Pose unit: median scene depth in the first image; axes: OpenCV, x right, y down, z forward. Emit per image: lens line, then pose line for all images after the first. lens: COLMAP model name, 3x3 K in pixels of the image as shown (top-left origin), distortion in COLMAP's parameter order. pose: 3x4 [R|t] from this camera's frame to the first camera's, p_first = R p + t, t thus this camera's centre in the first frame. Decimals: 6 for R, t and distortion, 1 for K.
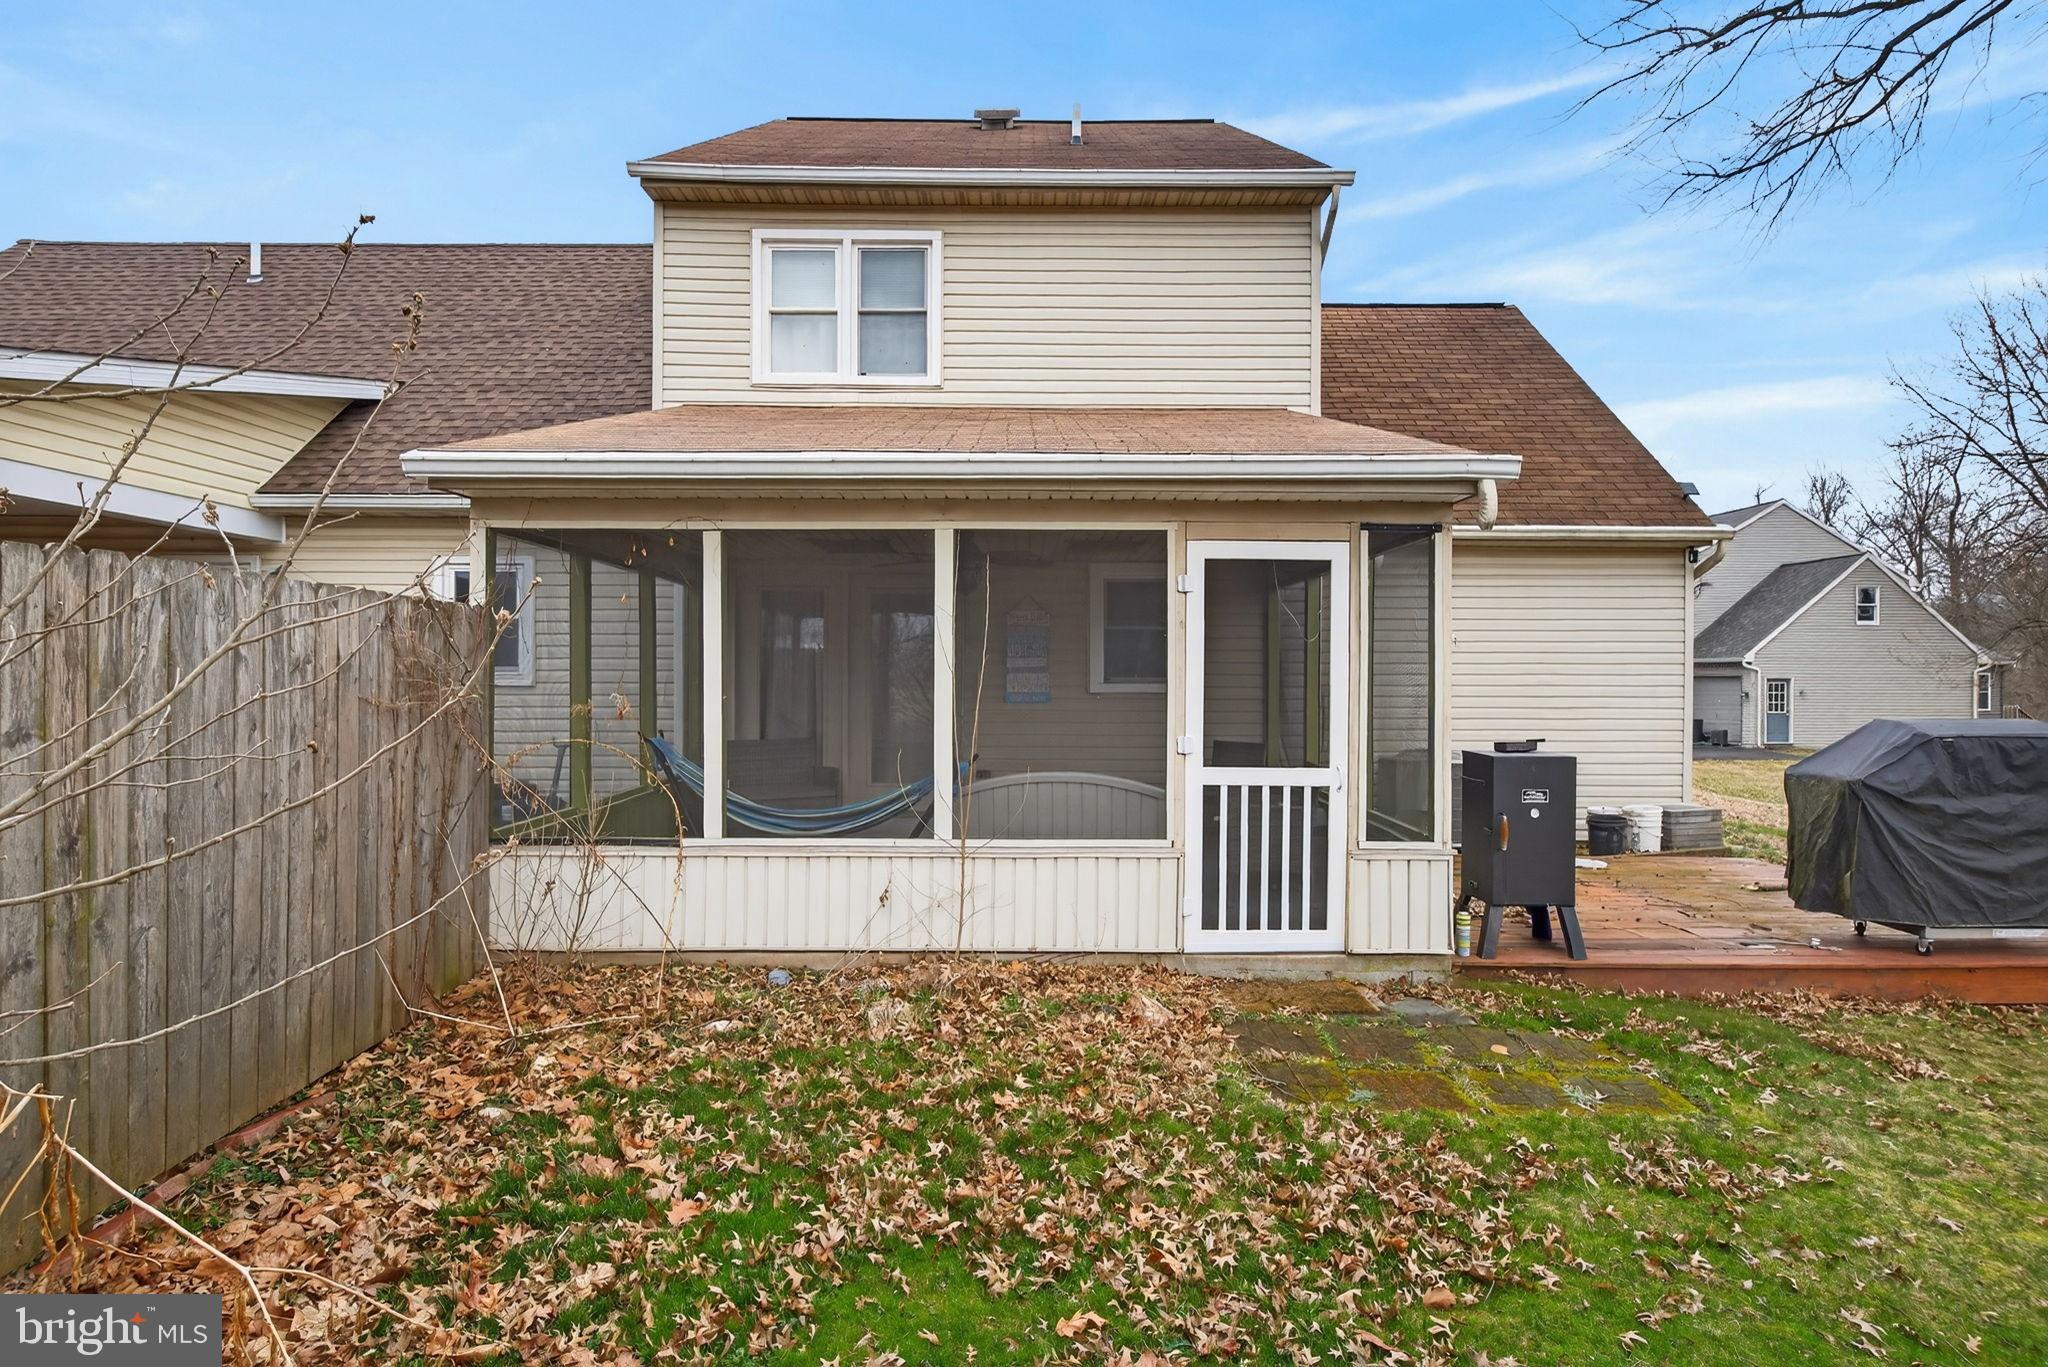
lens RADIAL K [[1089.2, 0, 1028.1], [0, 1089.2, 673.2], [0, 0, 1]] dist [-0.017310, 0.000042]
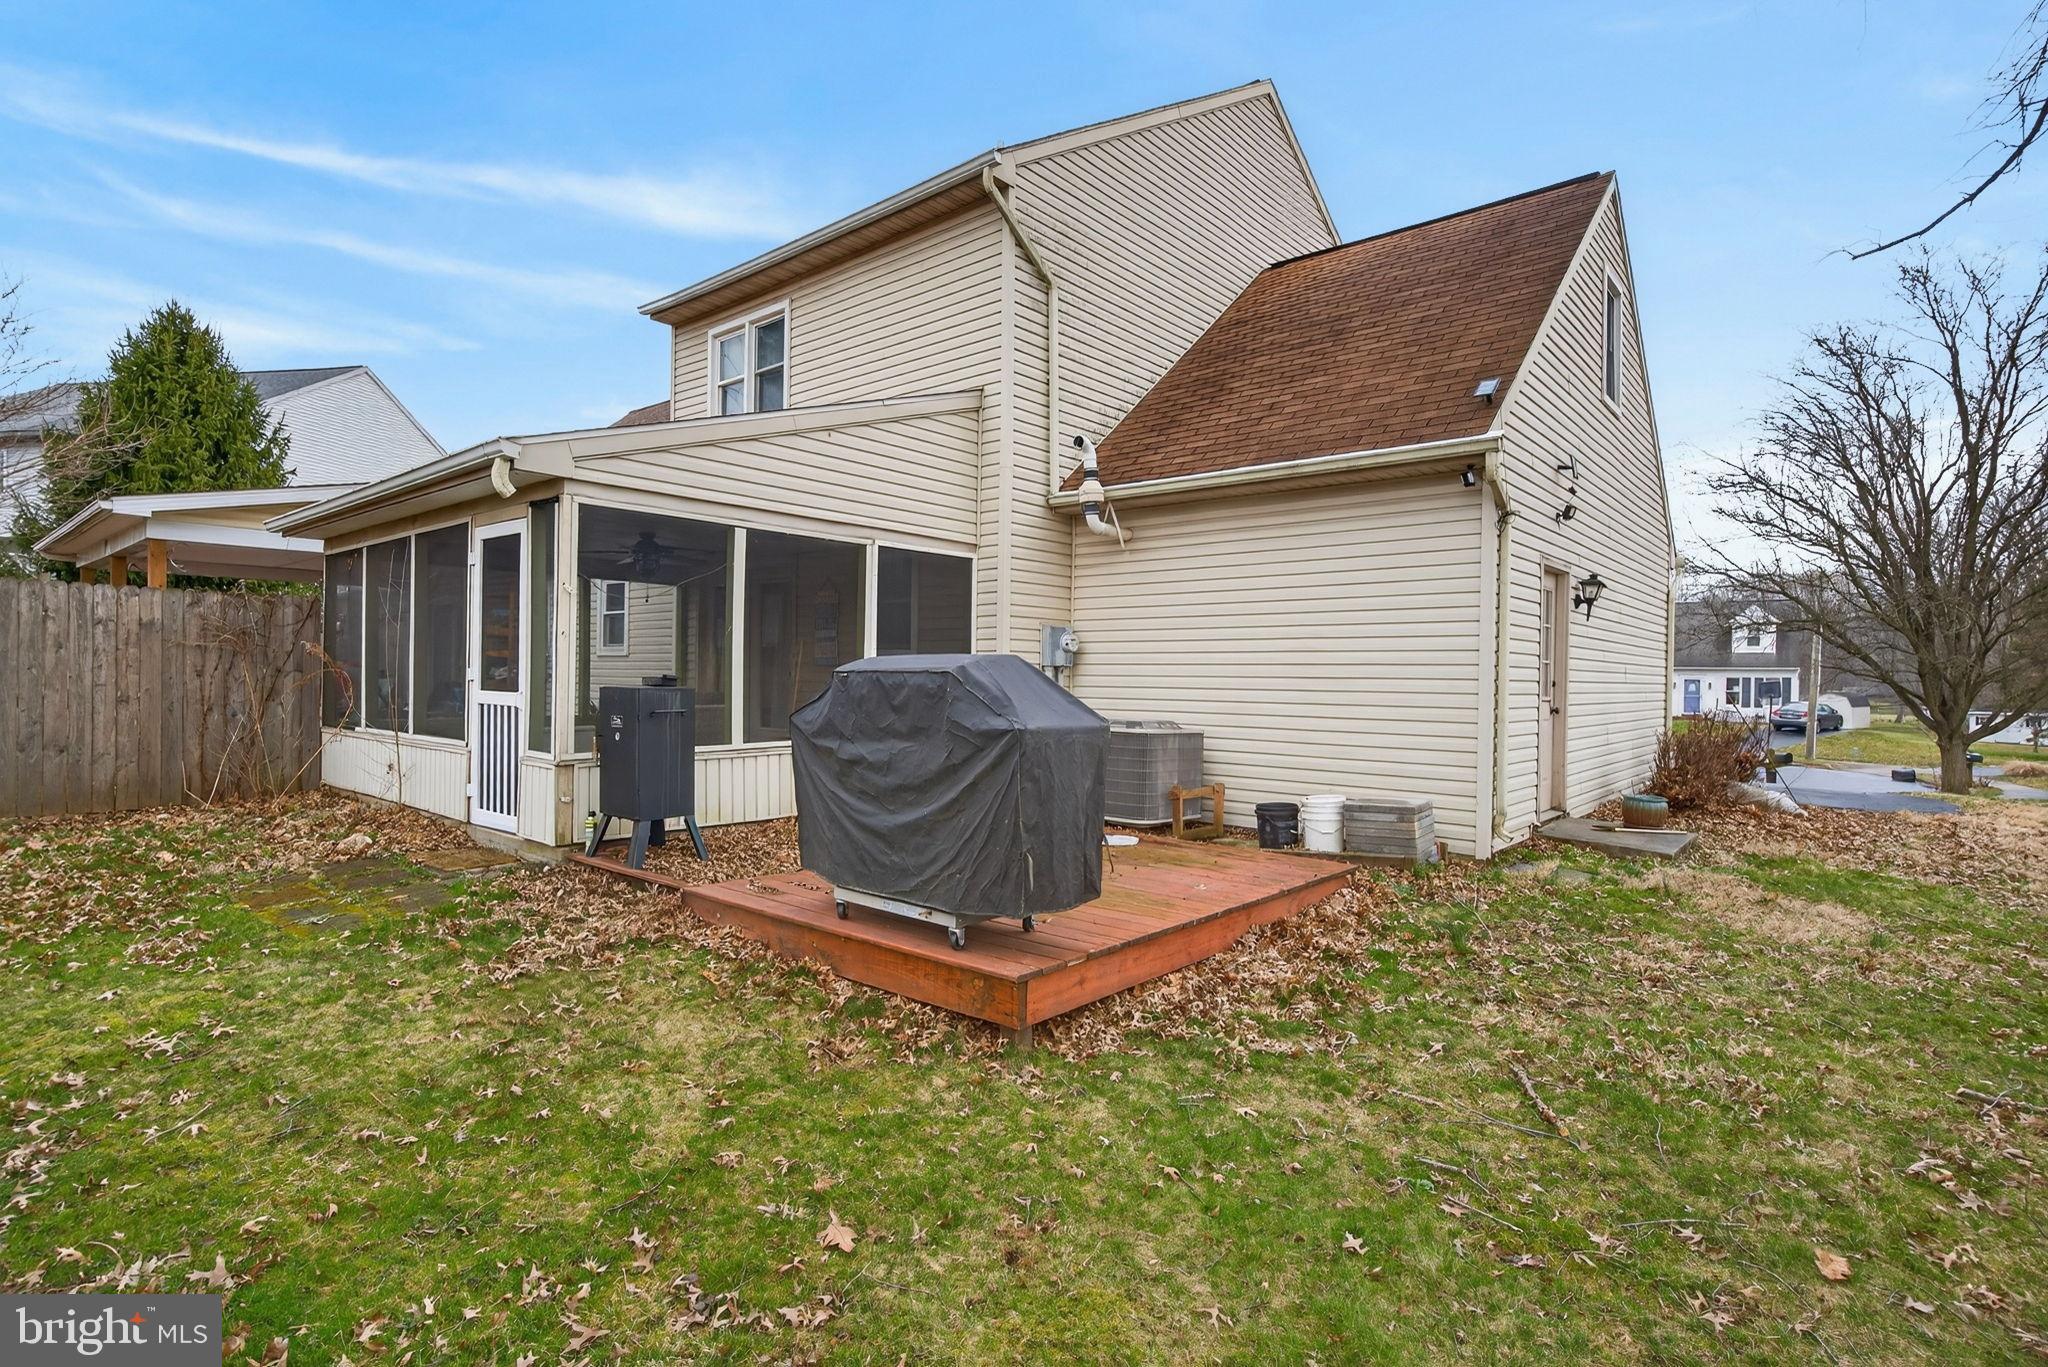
lens RADIAL K [[995.3, 0, 1024.1], [0, 995.3, 685.0], [0, 0, 1]] dist [0.001683, -0.000196]
pose [[0.754329, 0.011692, -0.656393, 1.495158], [-0.010727, 0.999927, 0.005484, 0.064766], [0.656409, 0.002905, 0.754400, 0.485770]]
